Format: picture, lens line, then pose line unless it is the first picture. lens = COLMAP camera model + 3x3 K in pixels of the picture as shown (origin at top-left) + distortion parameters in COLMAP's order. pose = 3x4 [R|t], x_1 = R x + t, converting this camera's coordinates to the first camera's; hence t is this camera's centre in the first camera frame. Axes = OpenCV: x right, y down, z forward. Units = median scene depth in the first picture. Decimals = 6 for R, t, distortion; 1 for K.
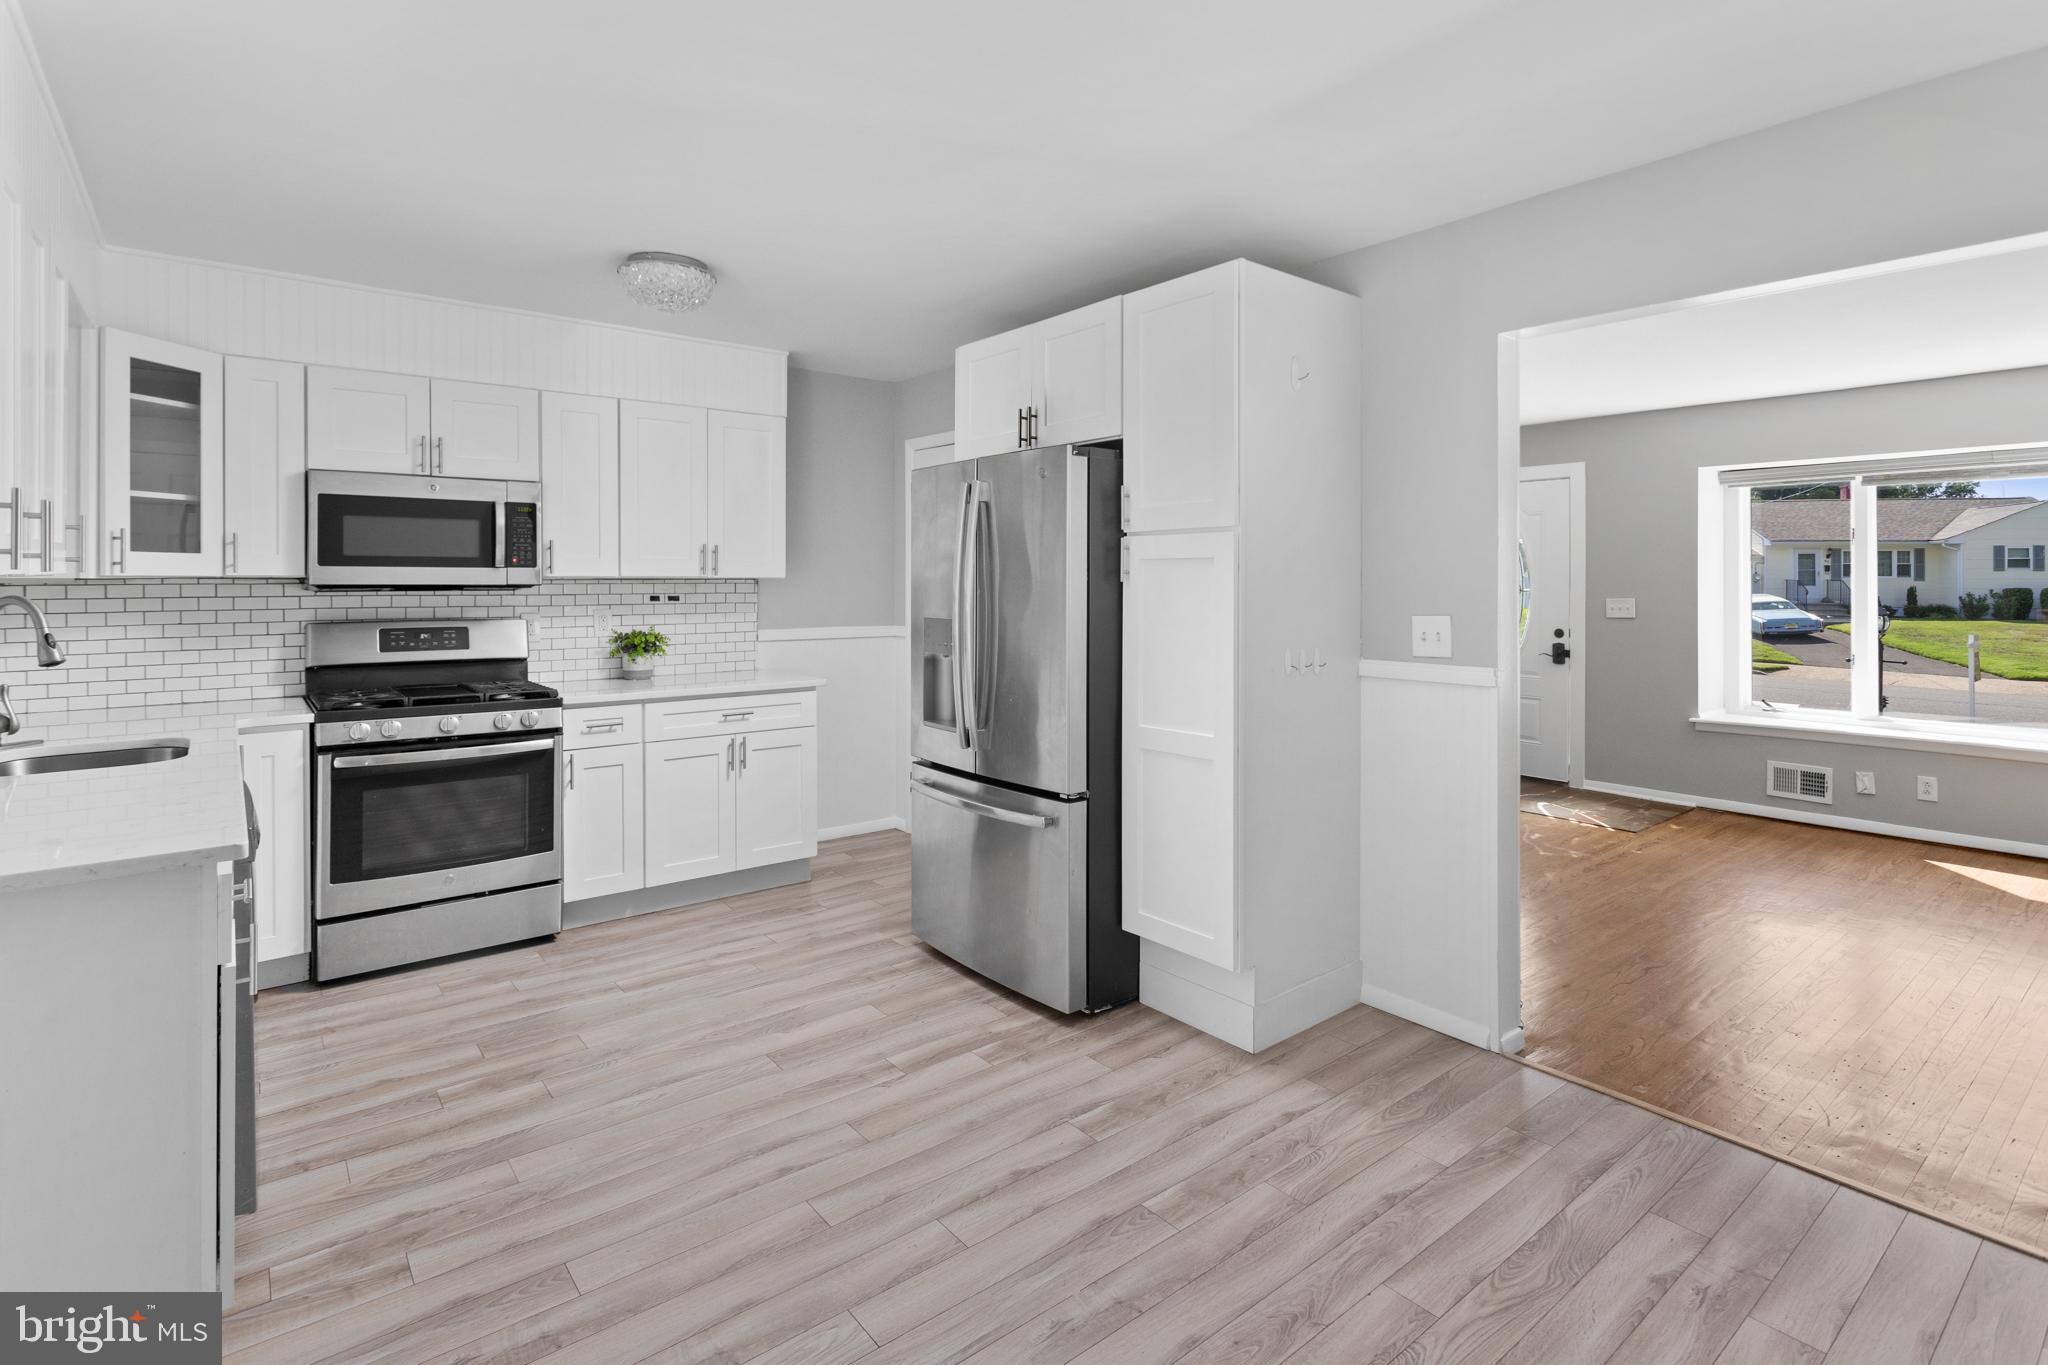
lens RADIAL K [[988.3, 0, 1020.0], [0, 988.3, 585.5], [0, 0, 1]] dist [-0.000491, 0.000103]
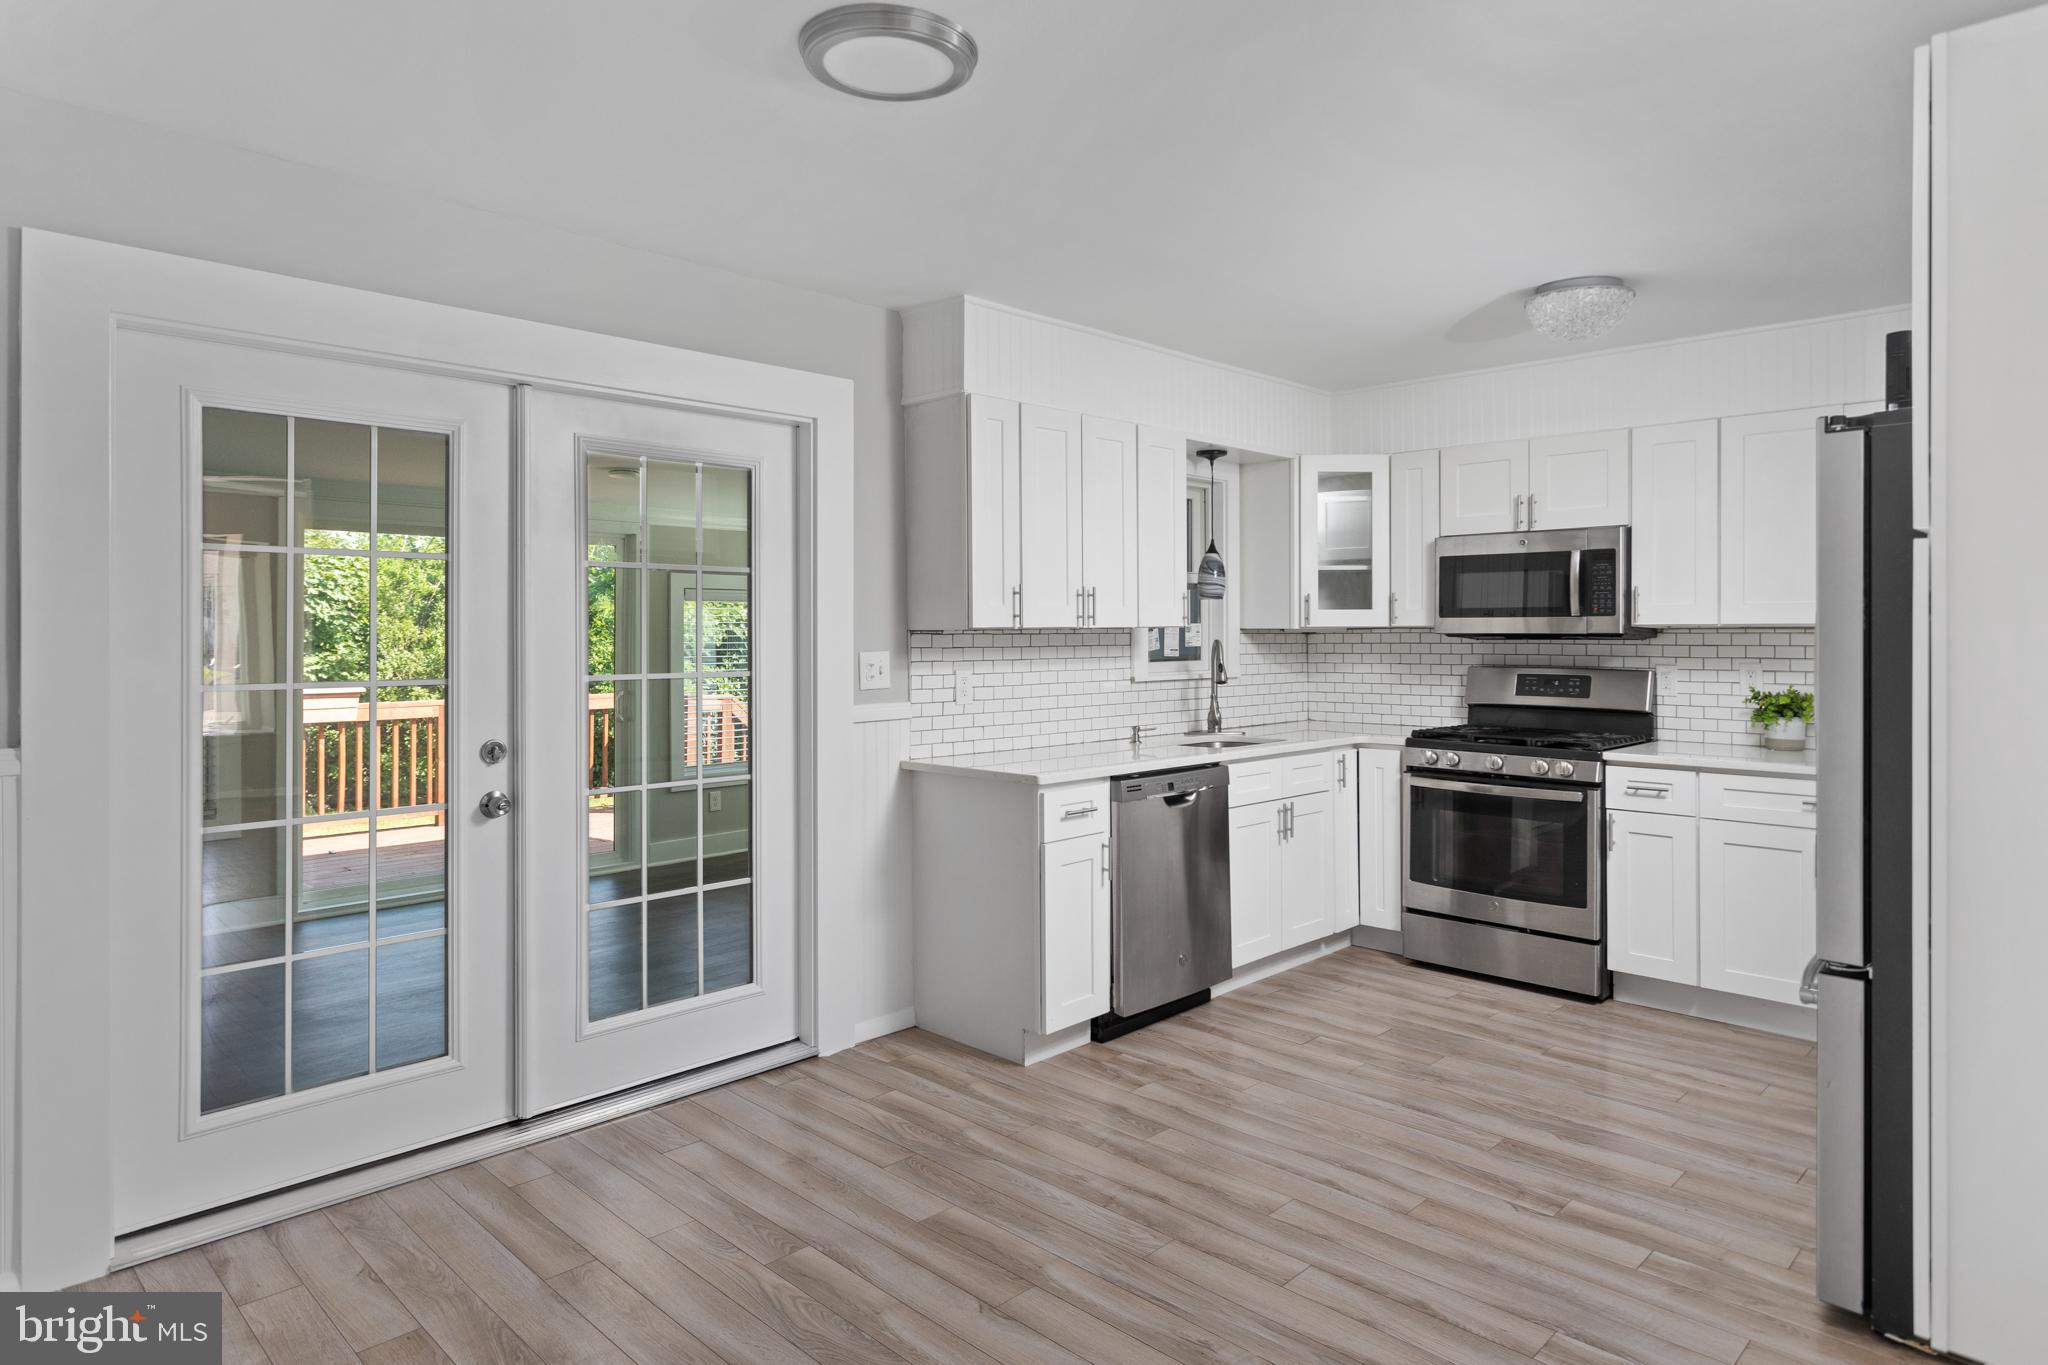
lens RADIAL K [[1179.2, 0, 1046.5], [0, 1179.2, 634.7], [0, 0, 1]] dist [-0.011949, 0.003192]
pose [[0.136159, 0.002802, -0.990683, 0.668115], [-0.003334, 0.999992, 0.002370, -0.001055], [0.990681, 0.002980, 0.136167, 0.357685]]
